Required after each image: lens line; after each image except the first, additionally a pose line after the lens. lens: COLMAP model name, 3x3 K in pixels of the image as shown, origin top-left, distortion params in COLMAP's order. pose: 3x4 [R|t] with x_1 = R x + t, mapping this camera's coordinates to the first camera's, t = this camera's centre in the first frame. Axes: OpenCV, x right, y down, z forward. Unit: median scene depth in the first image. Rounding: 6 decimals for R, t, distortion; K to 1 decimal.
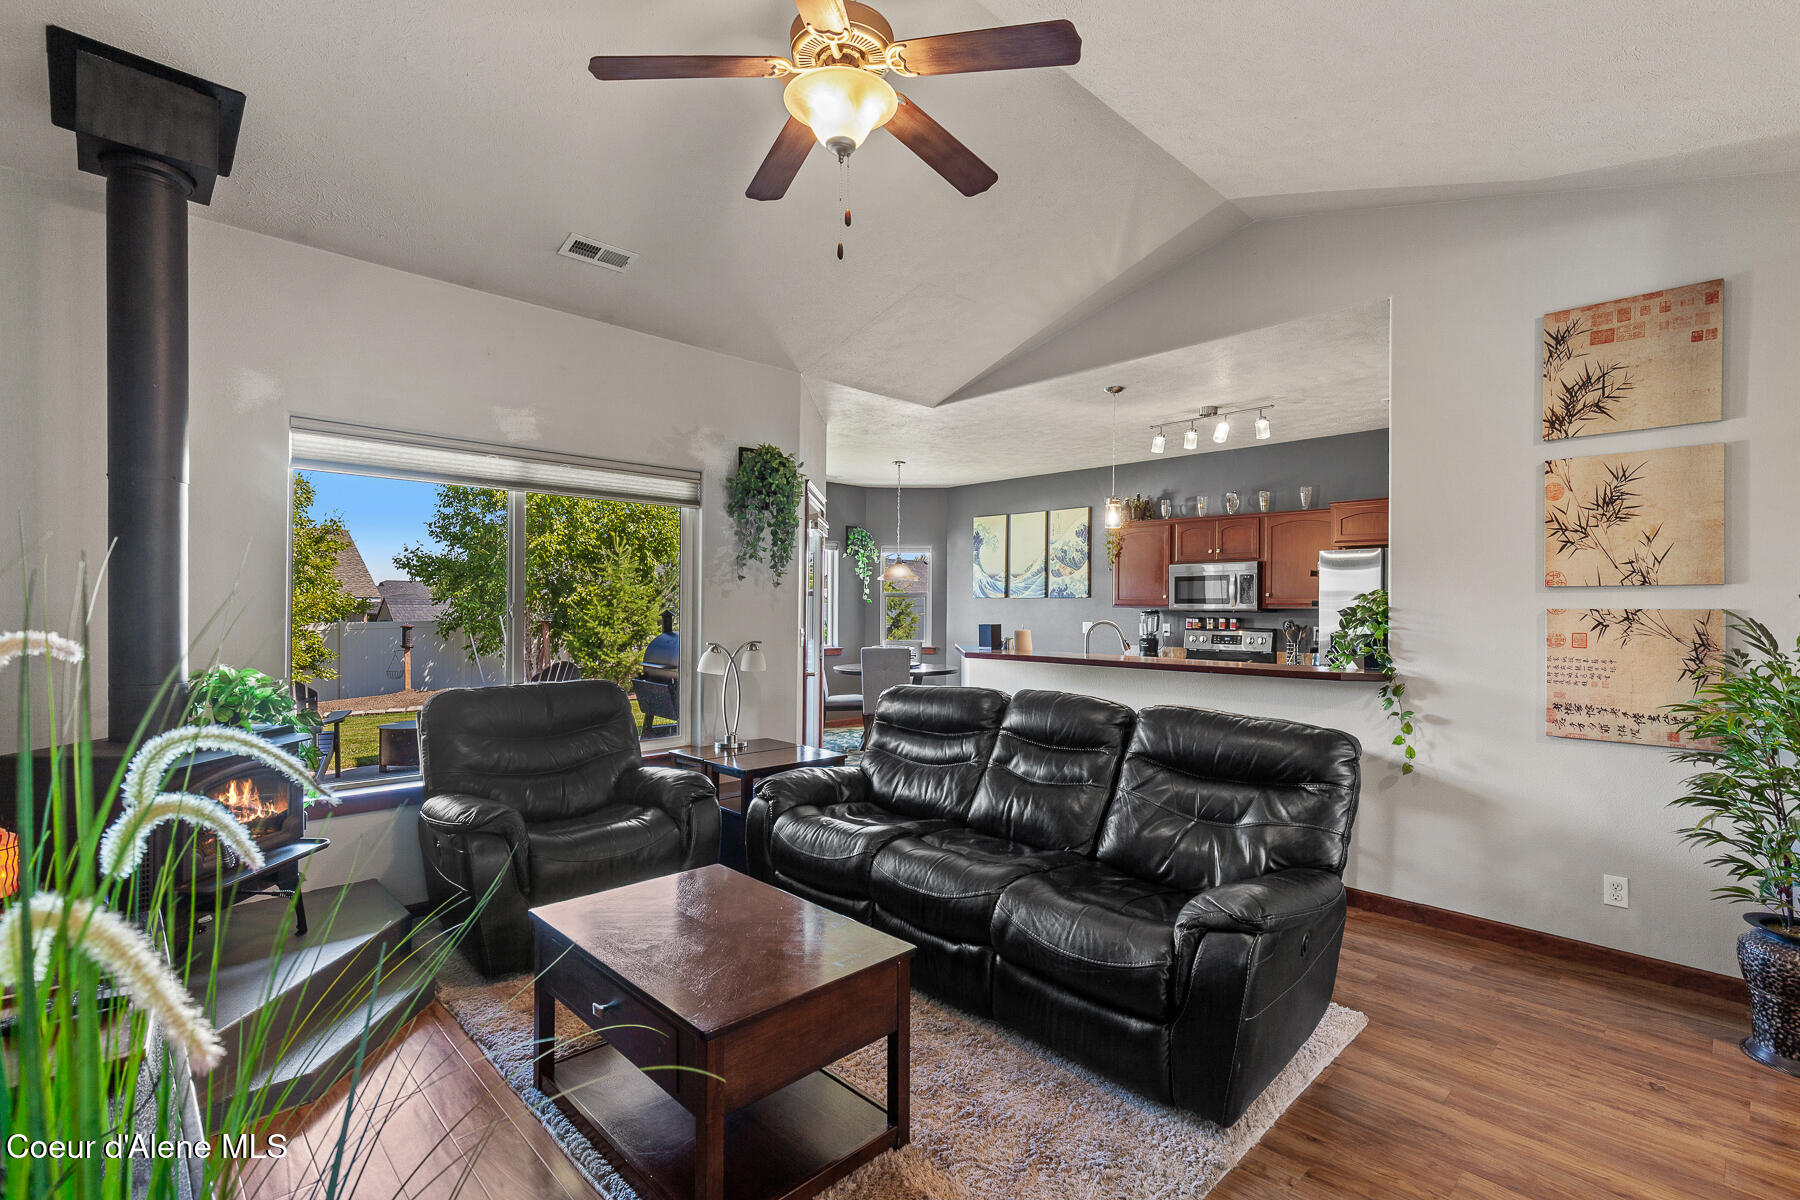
lens RADIAL K [[815.1, 0, 909.0], [0, 815.1, 605.1], [0, 0, 1]] dist [0.003100, 0.001670]
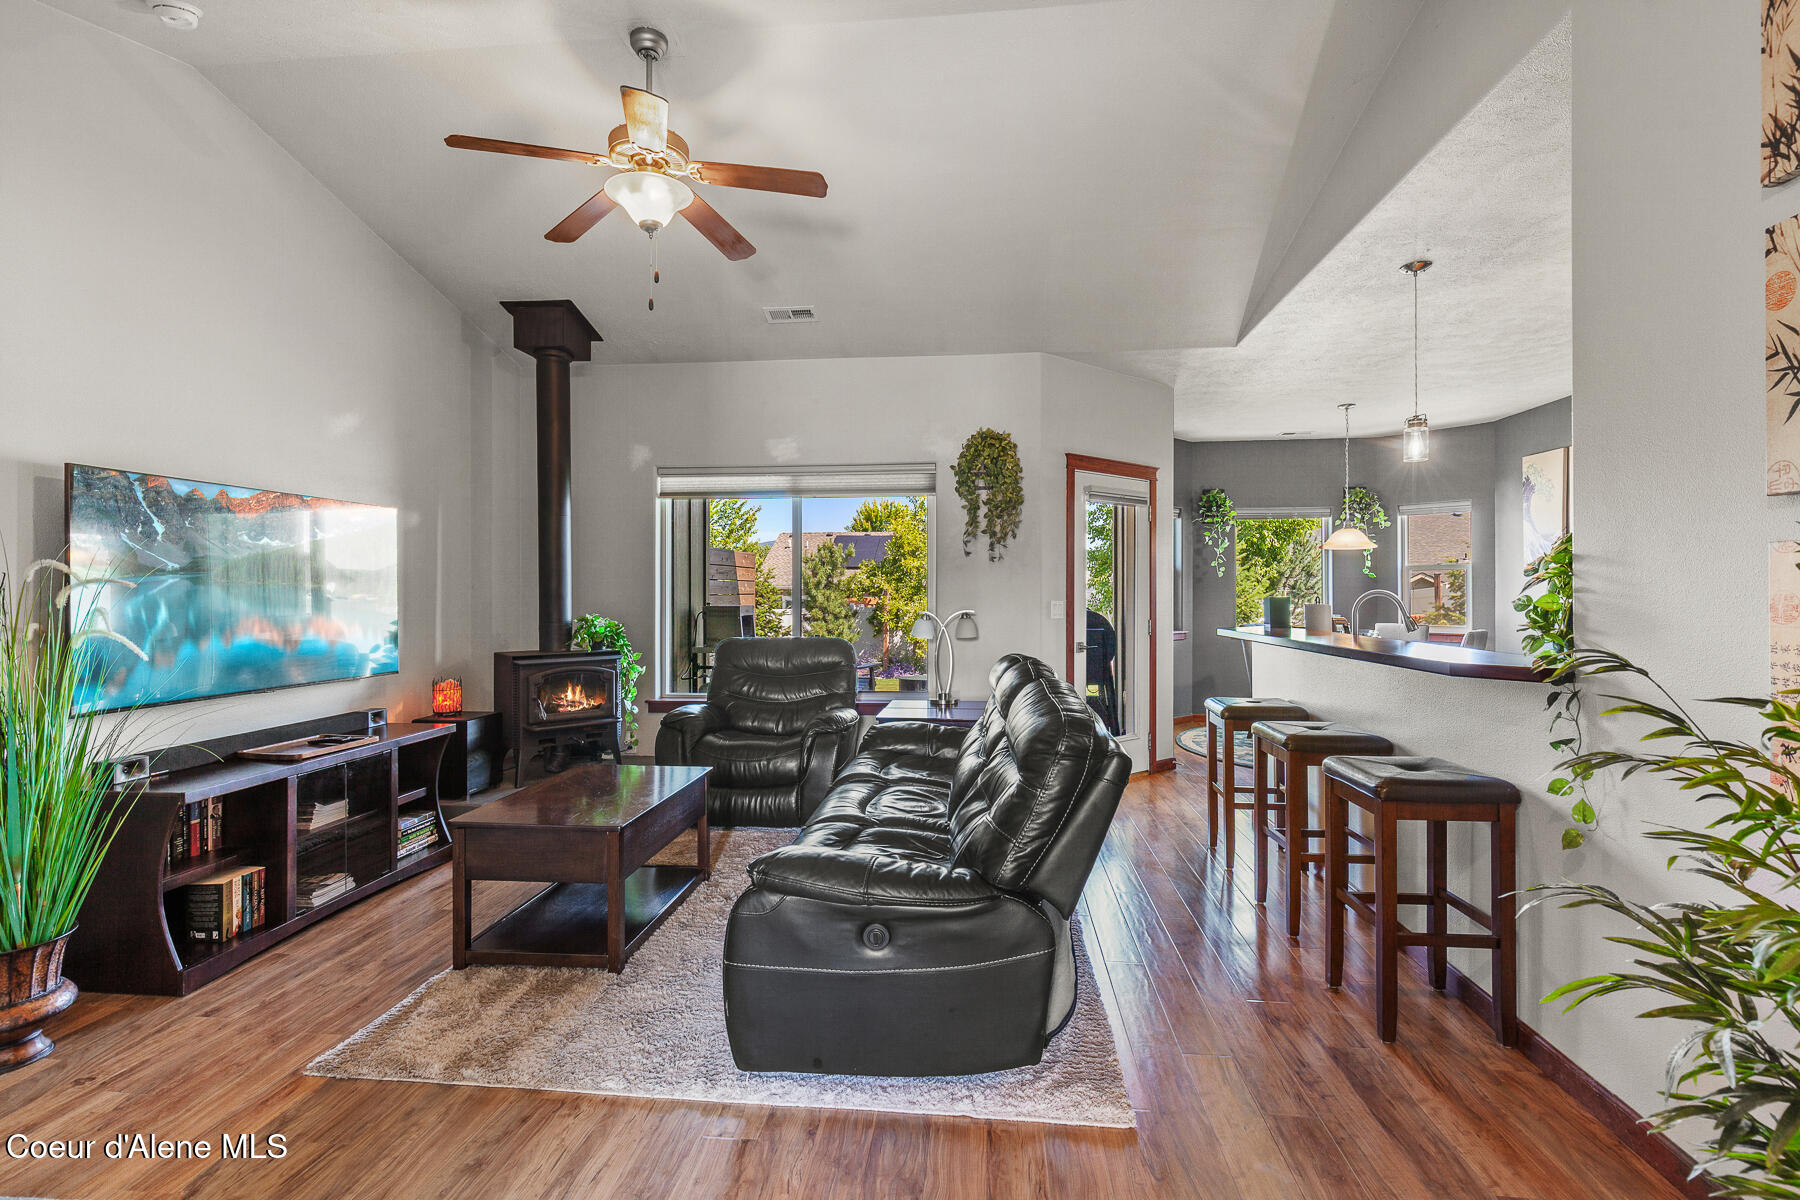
lens RADIAL K [[815.1, 0, 903.4], [0, 815.1, 588.9], [0, 0, 1]] dist [0.003100, 0.001670]
pose [[0.643203, -0.011226, -0.765613, 0.353155], [0.008684, 0.999935, -0.007367, 0.013305], [0.765646, -0.001910, 0.643259, 0.134260]]
